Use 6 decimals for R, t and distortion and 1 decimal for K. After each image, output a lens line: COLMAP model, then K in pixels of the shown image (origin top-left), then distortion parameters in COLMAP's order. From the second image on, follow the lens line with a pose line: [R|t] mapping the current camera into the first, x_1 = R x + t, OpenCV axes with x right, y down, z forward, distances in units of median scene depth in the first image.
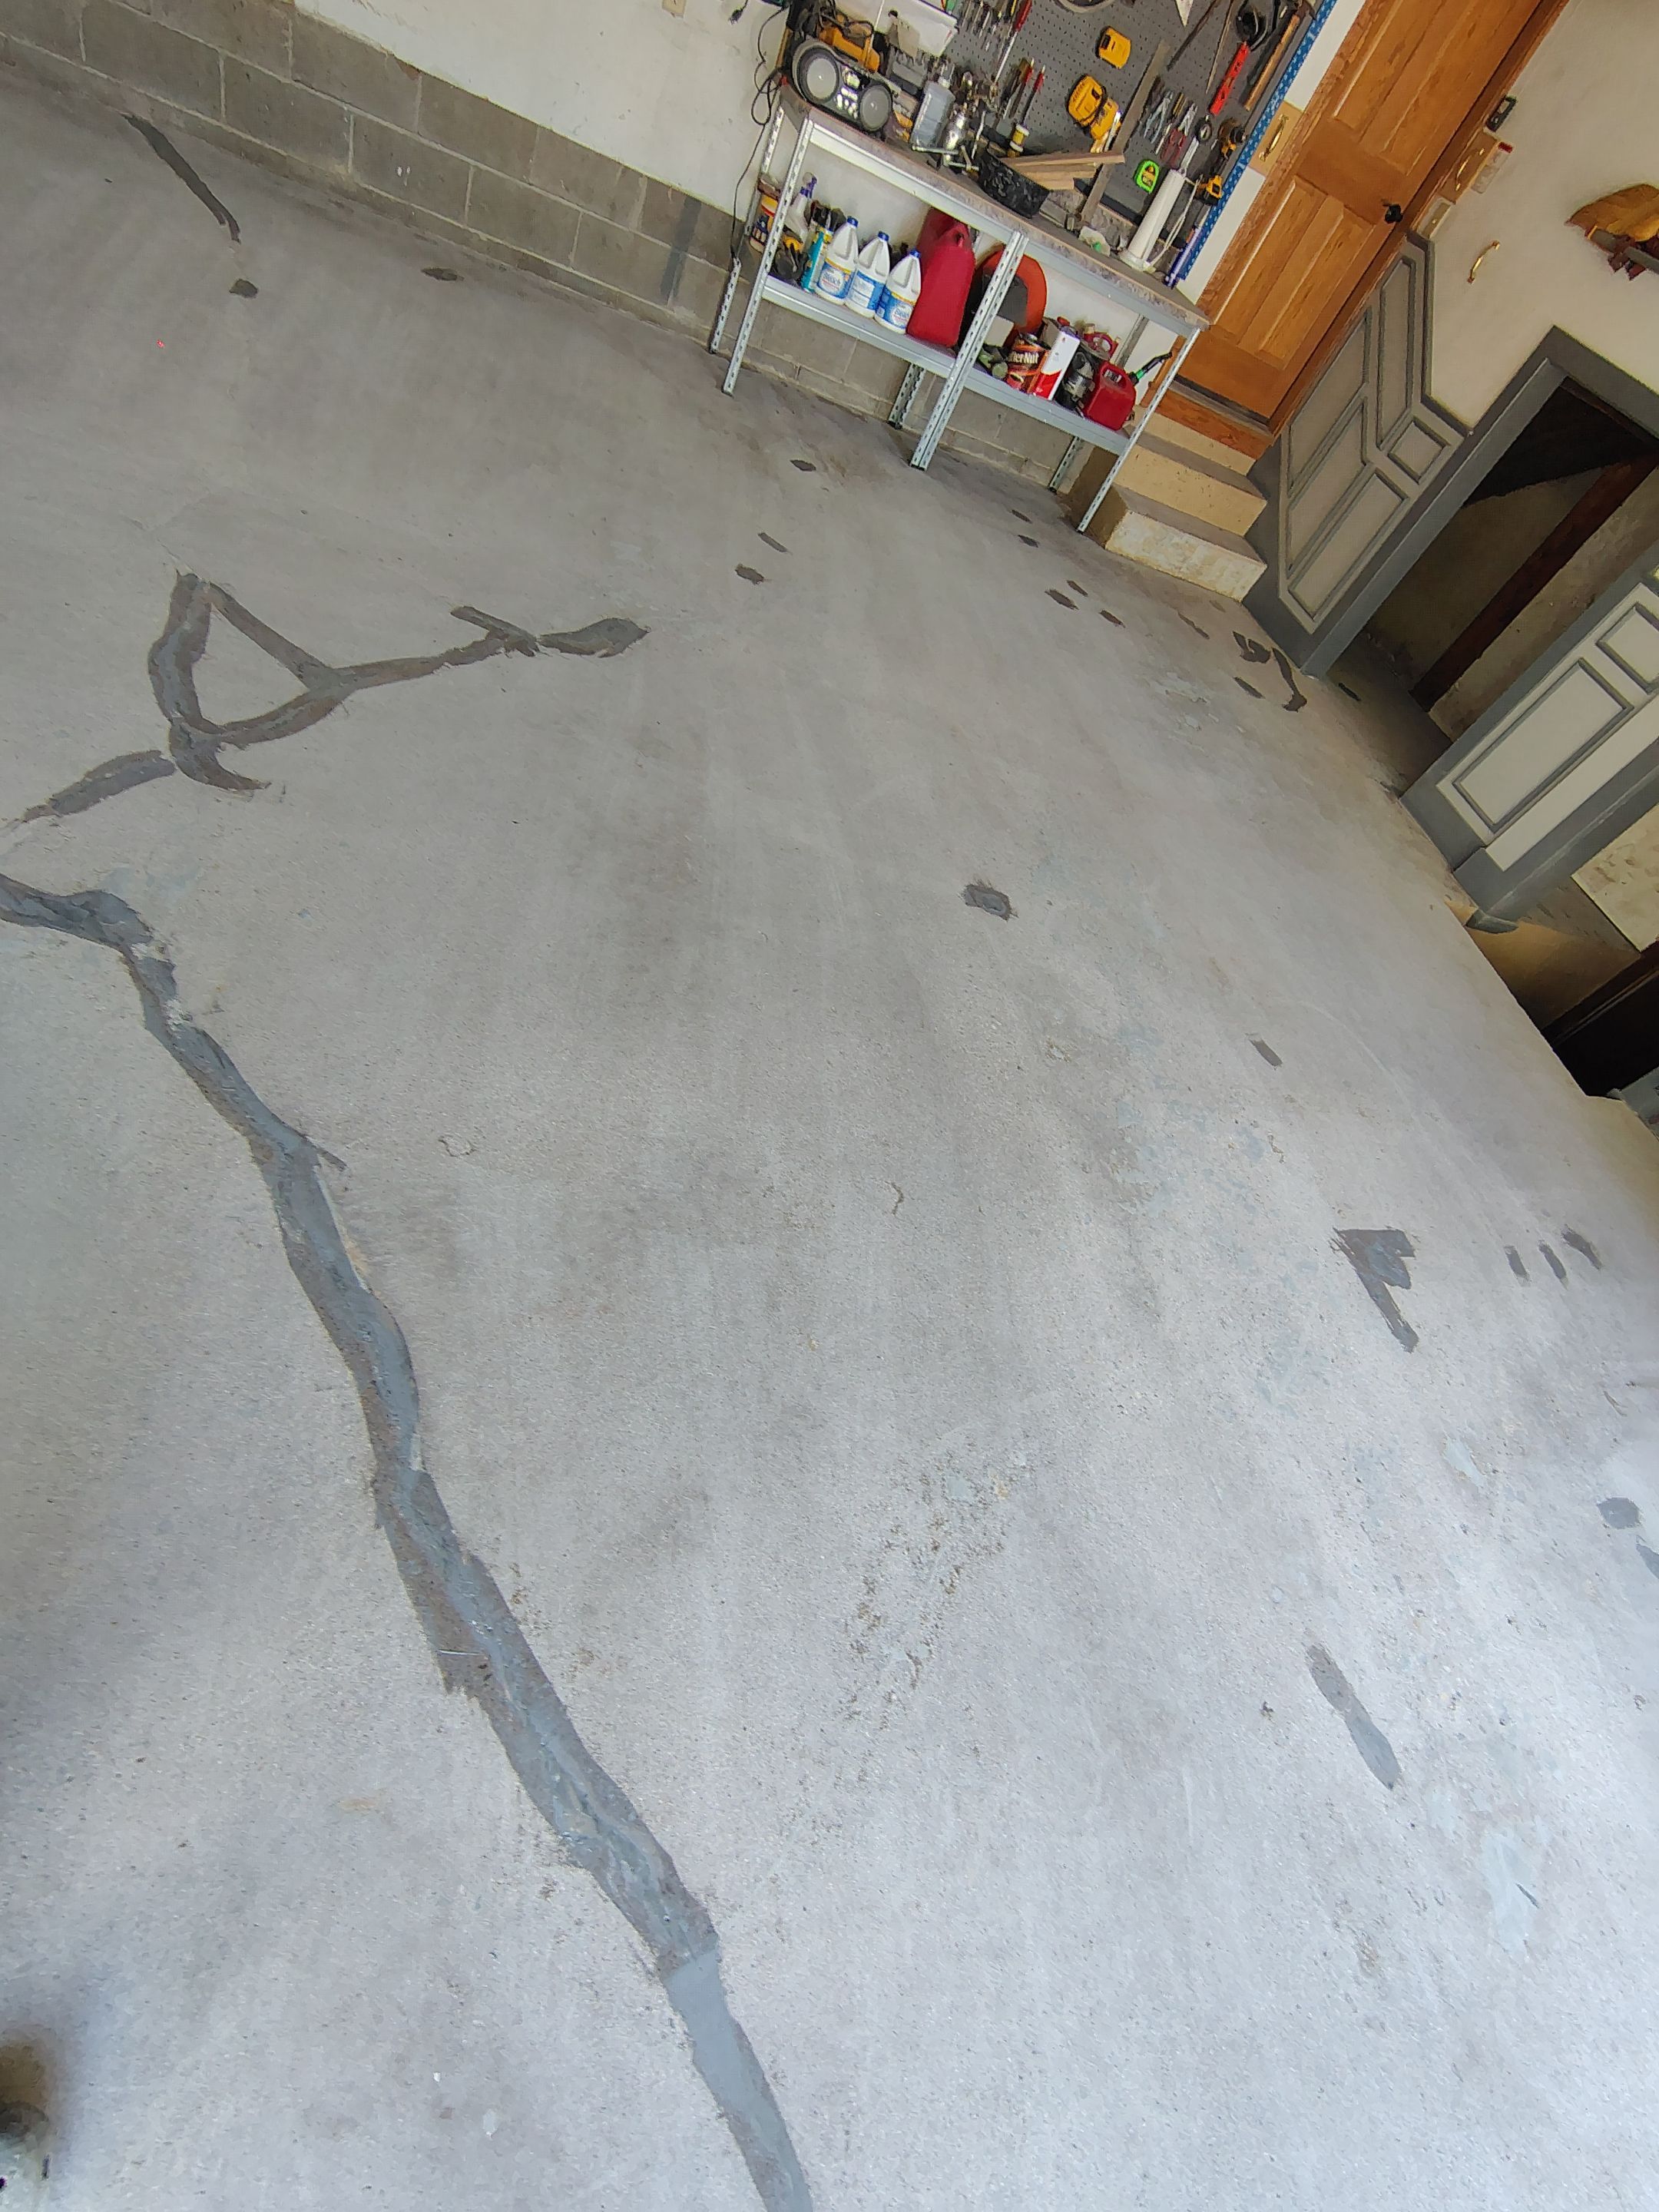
lens RADIAL K [[1032.7, 0, 823.4], [0, 1032.7, 1102.8], [0, 0, 1]] dist [-0.012307, 0.005713]
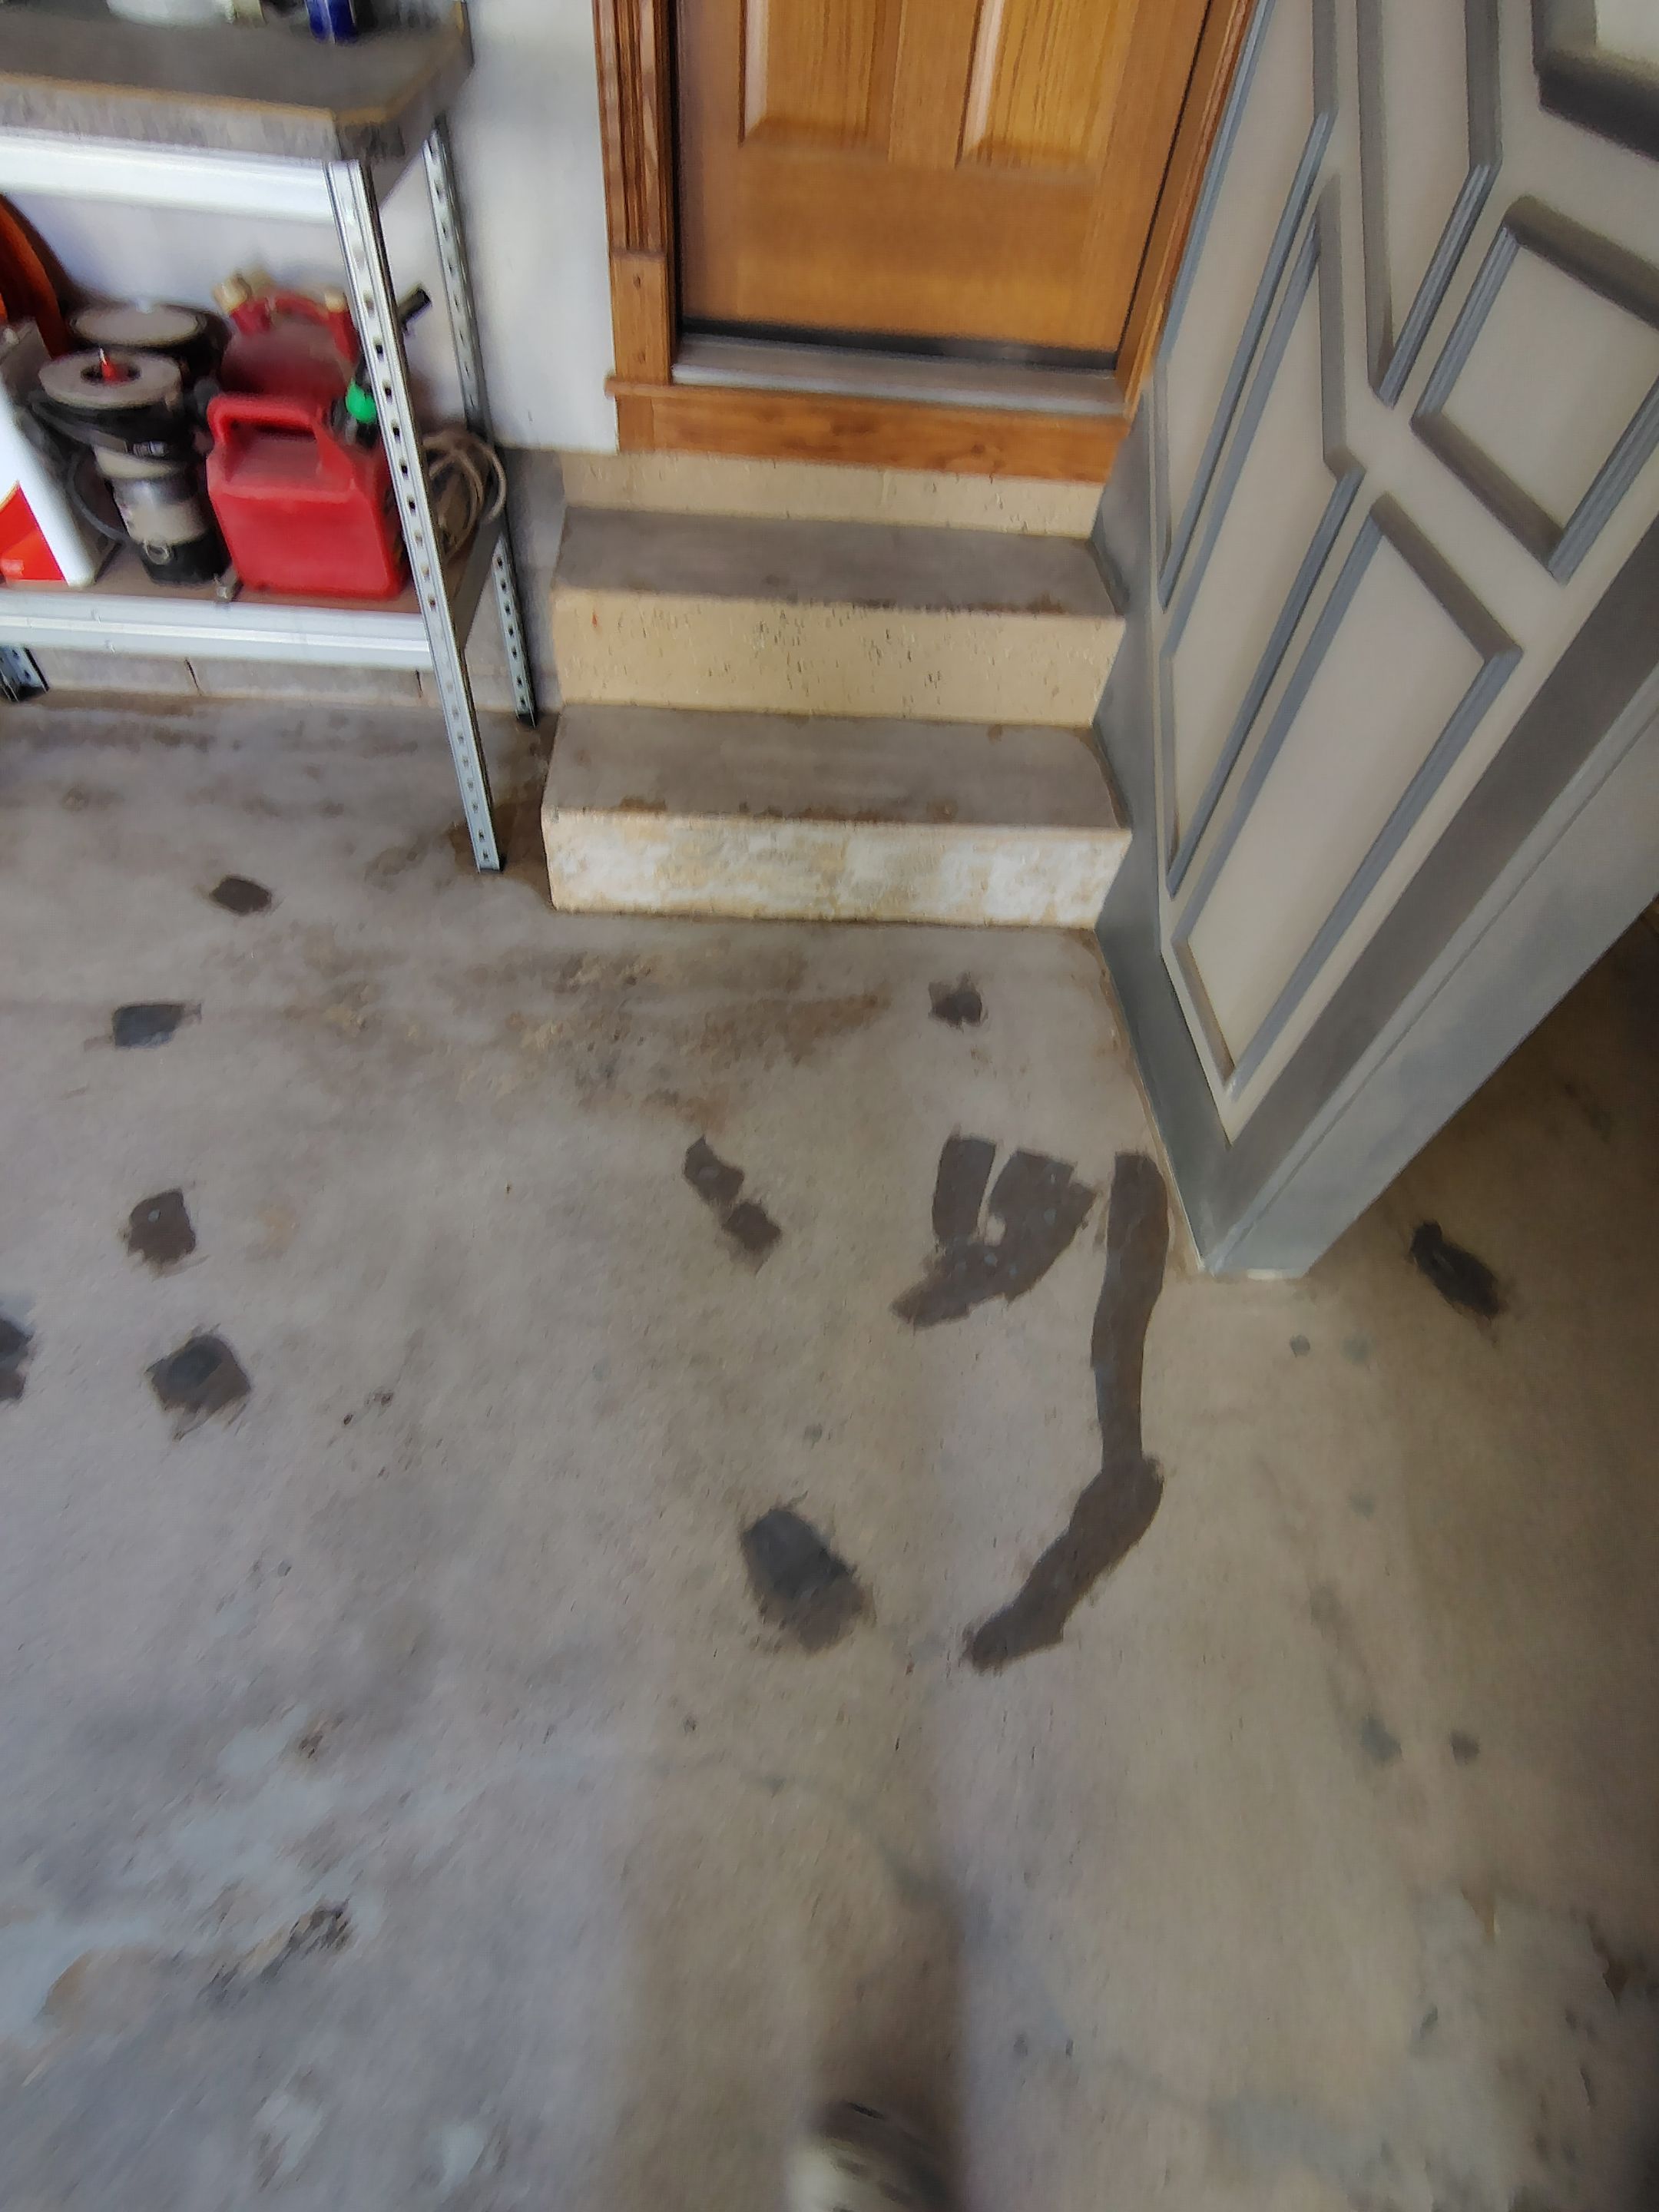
lens RADIAL K [[1032.7, 0, 823.4], [0, 1032.7, 1102.8], [0, 0, 1]] dist [-0.012307, 0.005713]
pose [[0.943063, -0.067971, -0.325595, 0.973194], [0.068768, 0.997591, -0.009075, -0.991601], [0.325428, -0.013832, 0.945466, 1.512295]]
